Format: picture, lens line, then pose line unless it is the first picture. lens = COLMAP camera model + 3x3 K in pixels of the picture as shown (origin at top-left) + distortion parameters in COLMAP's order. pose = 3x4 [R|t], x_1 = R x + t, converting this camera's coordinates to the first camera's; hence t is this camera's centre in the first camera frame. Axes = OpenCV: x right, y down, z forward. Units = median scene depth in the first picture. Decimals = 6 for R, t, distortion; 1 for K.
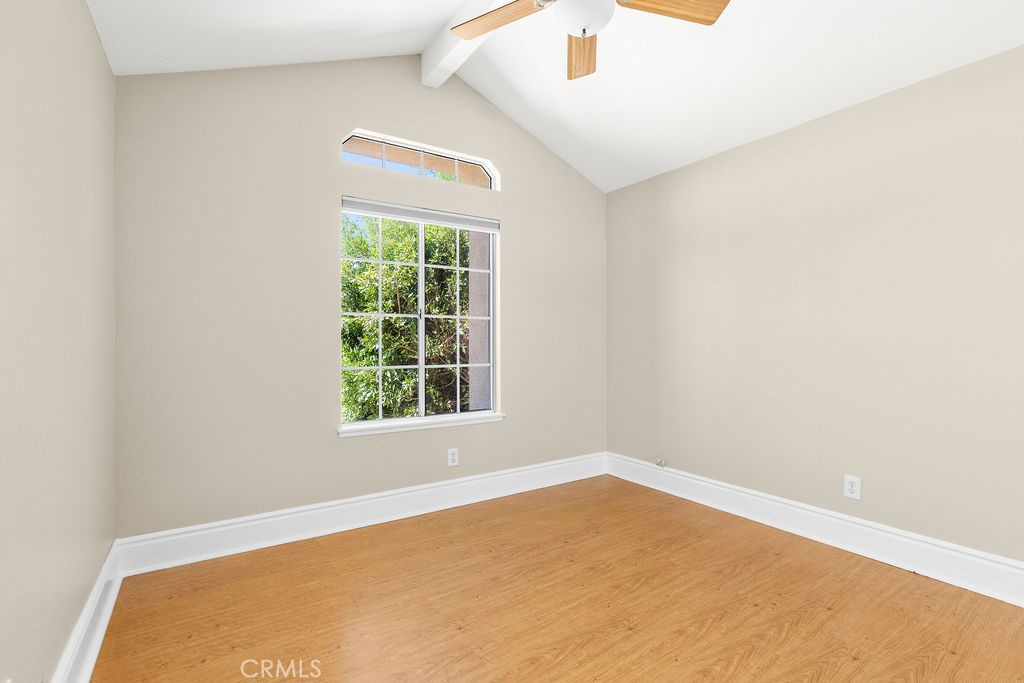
lens RADIAL K [[462.9, 0, 510.5], [0, 462.9, 342.8], [0, 0, 1]] dist [-0.018962, 0.007161]
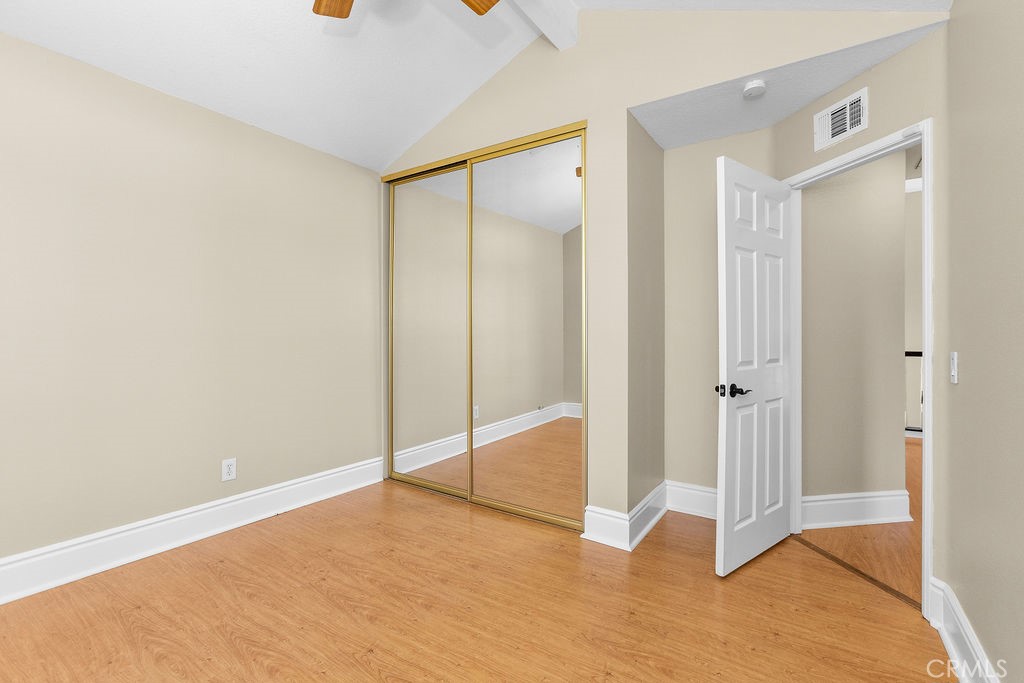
lens RADIAL K [[462.9, 0, 510.3], [0, 462.9, 337.1], [0, 0, 1]] dist [-0.018962, 0.007161]
pose [[-0.383153, -0.005763, 0.923667, -0.558006], [-0.003264, 0.999983, 0.004885, -0.004105], [-0.923679, -0.001143, -0.383165, 0.894116]]
